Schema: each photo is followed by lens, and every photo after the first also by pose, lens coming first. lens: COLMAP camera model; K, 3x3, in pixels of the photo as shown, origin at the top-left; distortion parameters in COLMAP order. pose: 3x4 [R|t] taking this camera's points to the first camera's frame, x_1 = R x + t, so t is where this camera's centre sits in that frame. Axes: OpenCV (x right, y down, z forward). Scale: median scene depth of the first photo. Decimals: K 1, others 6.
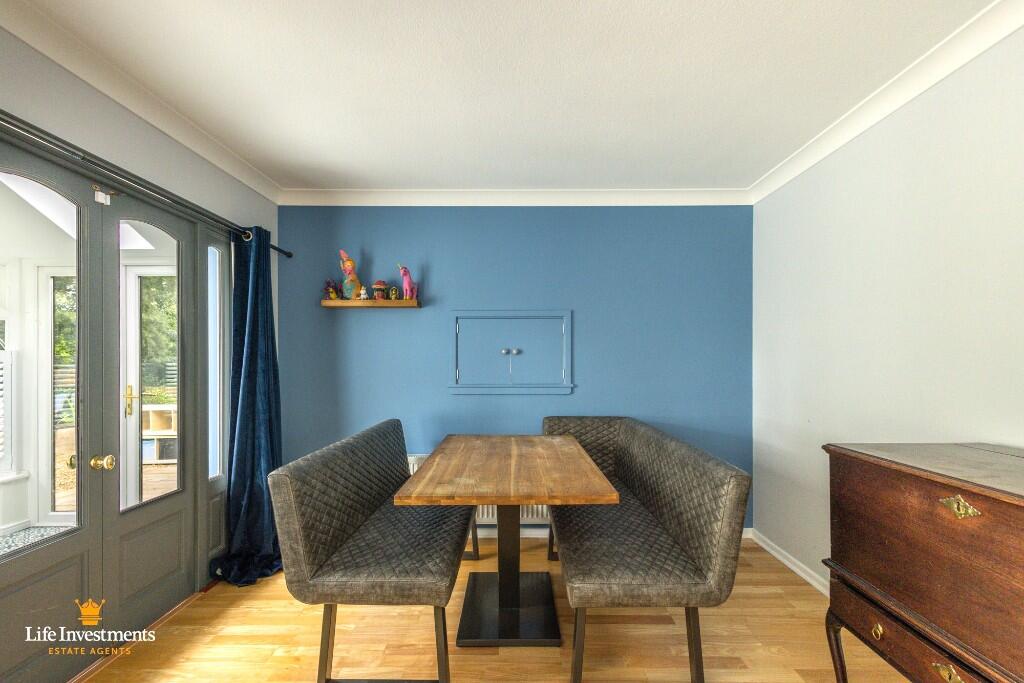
lens RADIAL K [[479.4, 0, 520.2], [0, 479.4, 363.6], [0, 0, 1]] dist [0.013992, -0.003086]
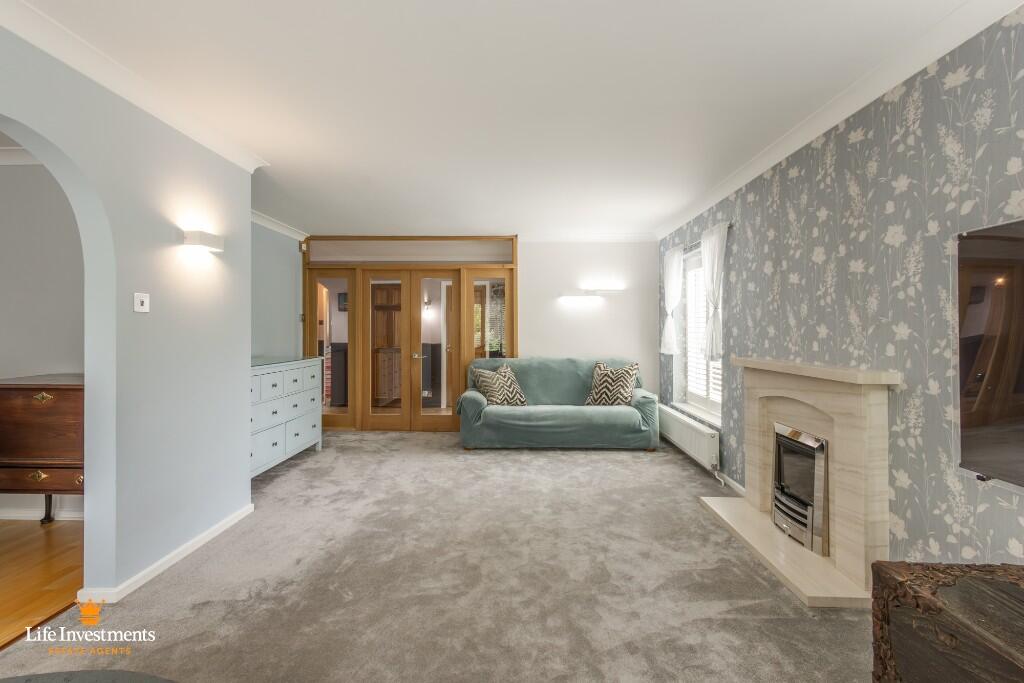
lens RADIAL K [[479.4, 0, 504.8], [0, 479.4, 330.6], [0, 0, 1]] dist [0.013992, -0.003086]
pose [[0.051860, 0.002186, 0.998652, -0.422460], [0.001918, 0.999996, -0.002289, 0.002769], [-0.998653, 0.002034, 0.051855, -0.431216]]
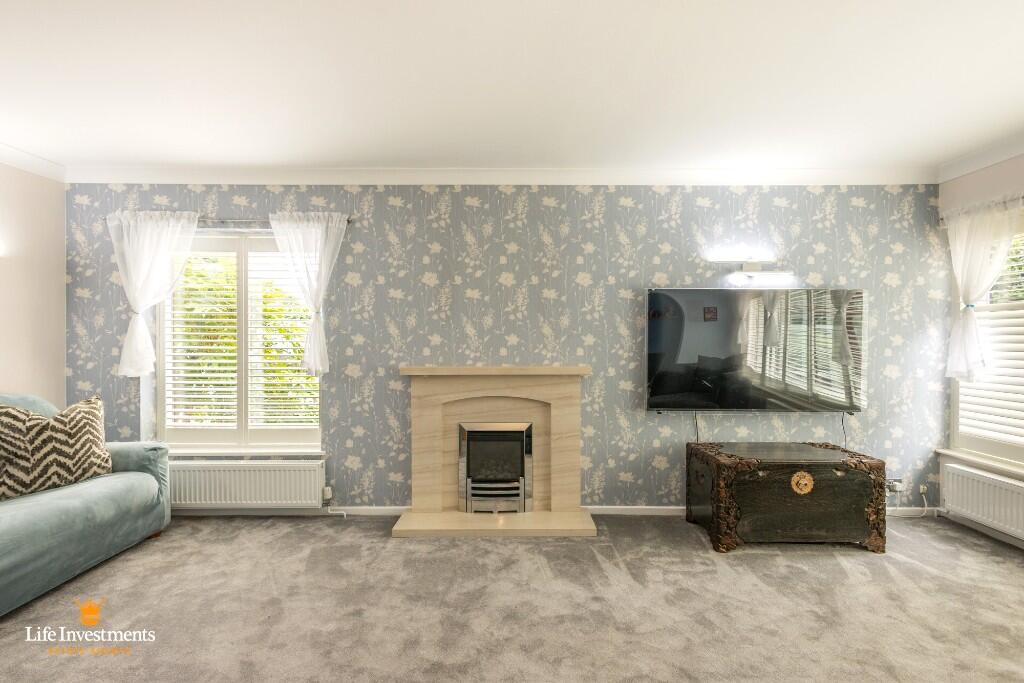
lens RADIAL K [[479.4, 0, 521.7], [0, 479.4, 343.2], [0, 0, 1]] dist [0.013992, -0.003086]
pose [[-0.999985, 0.000918, 0.005401, 0.390957], [0.000965, 0.999961, 0.008738, 0.001800], [-0.005392, 0.008743, -0.999947, 0.105912]]
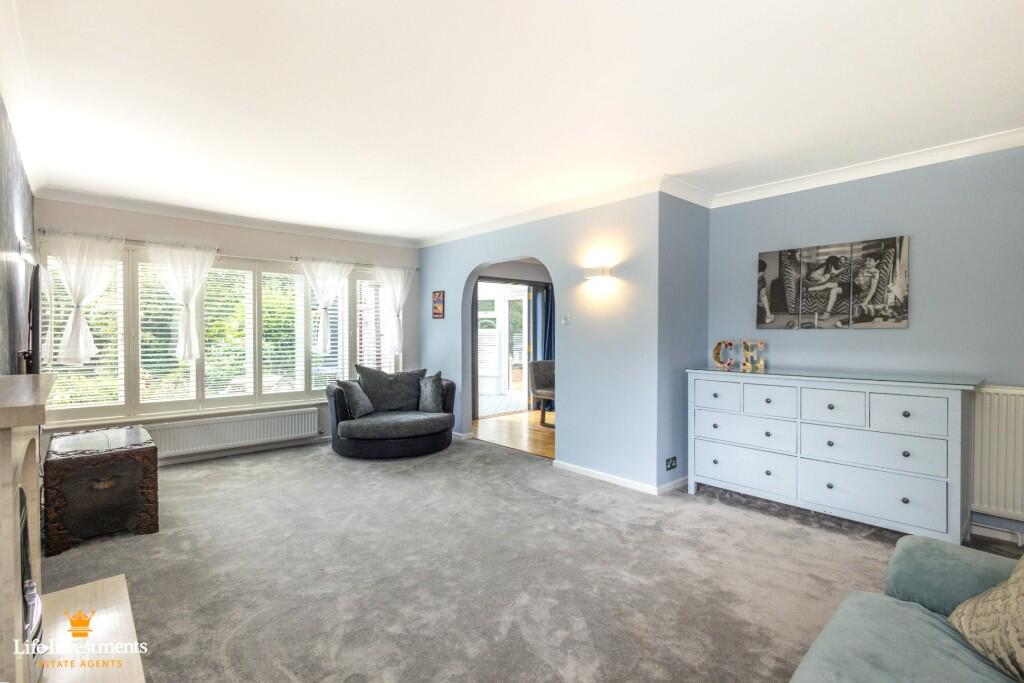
lens RADIAL K [[479.4, 0, 504.4], [0, 479.4, 335.3], [0, 0, 1]] dist [0.013992, -0.003086]
pose [[0.651760, 0.004633, -0.758411, 1.171541], [-0.003508, 0.999989, 0.003094, 0.001974], [0.758417, 0.000644, 0.651770, -0.848891]]
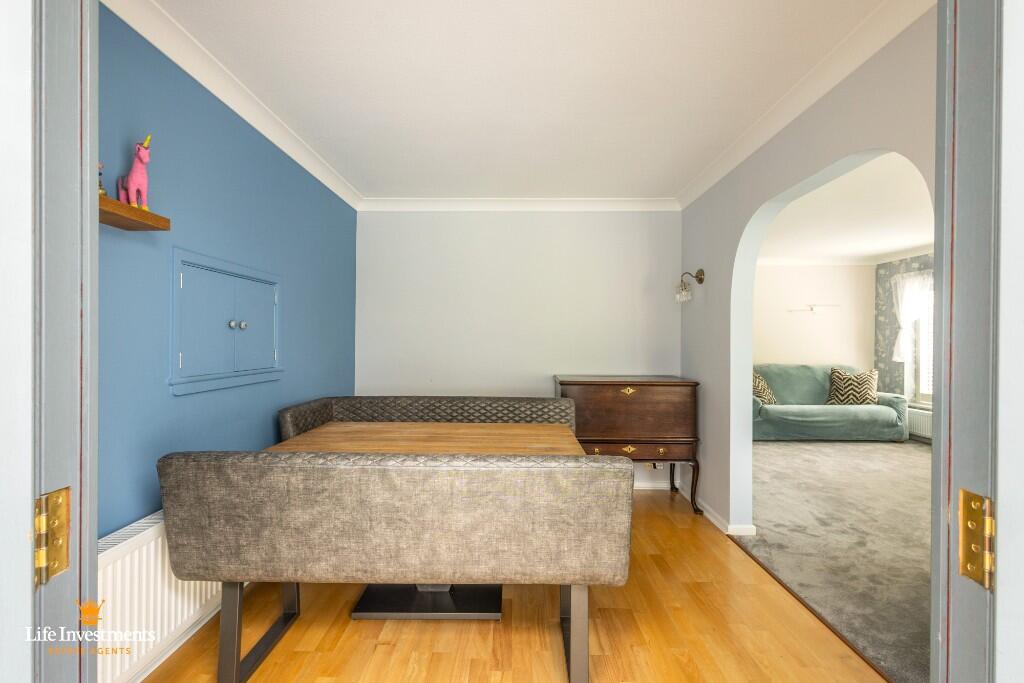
lens RADIAL K [[479.4, 0, 503.7], [0, 479.4, 344.1], [0, 0, 1]] dist [0.013992, -0.003086]
pose [[0.024290, -0.005518, 0.999690, -0.730397], [-0.001332, 0.999984, 0.005552, 0.001164], [-0.999704, -0.001466, 0.024282, 0.617412]]
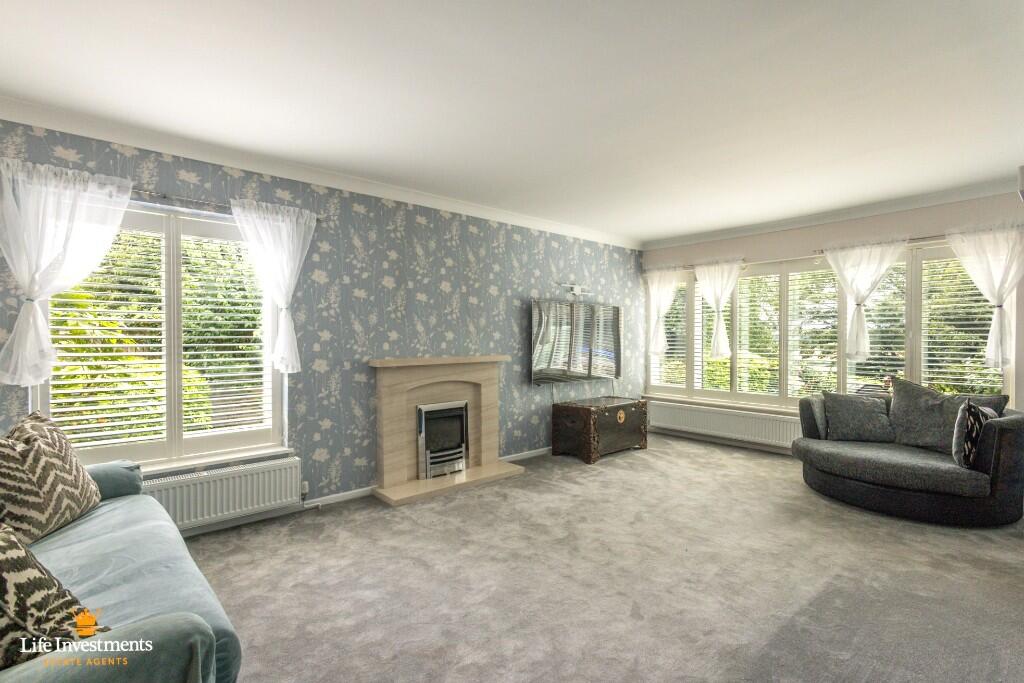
lens RADIAL K [[479.4, 0, 521.7], [0, 479.4, 340.4], [0, 0, 1]] dist [0.013992, -0.003086]
pose [[-0.748454, 0.008648, -0.663130, 1.124425], [0.000610, 0.999924, 0.012352, 0.000407], [0.663186, 0.008840, -0.748402, 0.166524]]
